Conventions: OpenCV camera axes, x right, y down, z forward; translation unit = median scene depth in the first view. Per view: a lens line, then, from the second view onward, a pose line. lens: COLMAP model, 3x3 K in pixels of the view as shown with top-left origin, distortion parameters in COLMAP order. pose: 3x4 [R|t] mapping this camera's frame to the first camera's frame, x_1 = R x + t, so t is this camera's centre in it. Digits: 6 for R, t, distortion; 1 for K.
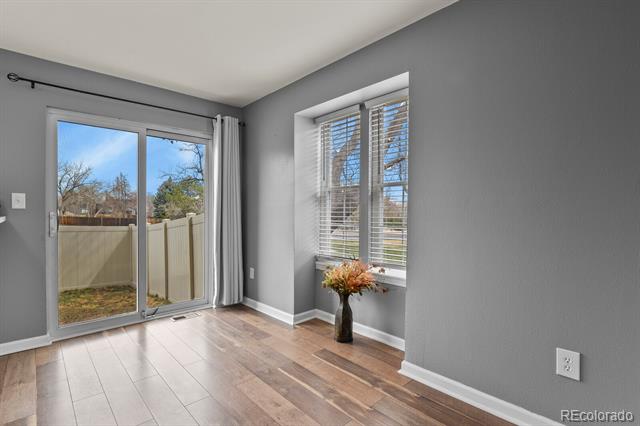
lens RADIAL K [[312.0, 0, 320.2], [0, 312.0, 210.2], [0, 0, 1]] dist [0.005365, -0.004846]
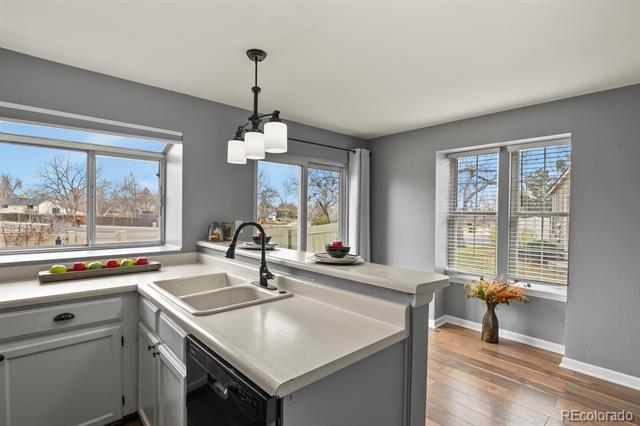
lens RADIAL K [[312.0, 0, 326.9], [0, 312.0, 214.1], [0, 0, 1]] dist [0.005365, -0.004846]
pose [[0.999935, 0.010939, 0.003149, -0.578571], [-0.010966, 0.999902, 0.008676, -0.088607], [-0.003054, -0.008710, 0.999957, -0.226729]]
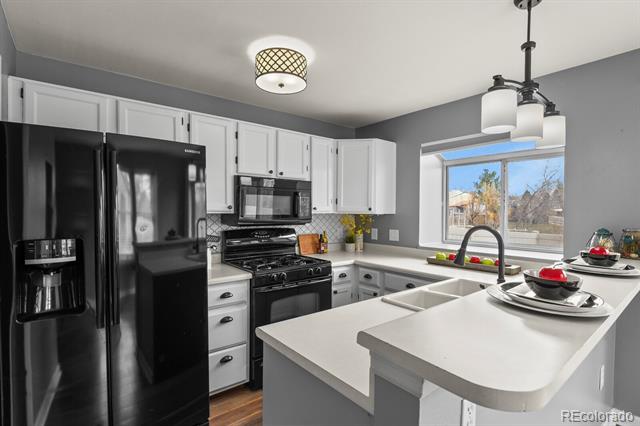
lens RADIAL K [[312.0, 0, 323.4], [0, 312.0, 214.6], [0, 0, 1]] dist [0.005365, -0.004846]
pose [[-0.053939, 0.009546, -0.998499, -0.175003], [0.000001, 0.999954, 0.009560, -0.089027], [0.998544, 0.000515, -0.053937, 0.200001]]
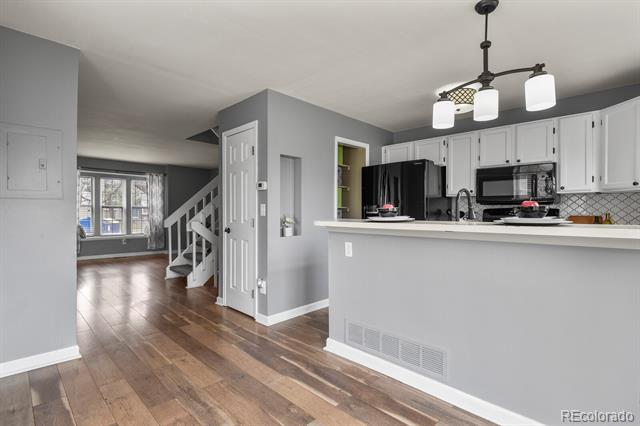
lens RADIAL K [[312.0, 0, 318.9], [0, 312.0, 209.8], [0, 0, 1]] dist [0.005365, -0.004846]
pose [[-0.998914, -0.005533, -0.046272, -0.351871], [-0.005140, 0.999950, -0.008608, -0.004485], [0.046317, -0.008361, -0.998892, 1.226324]]
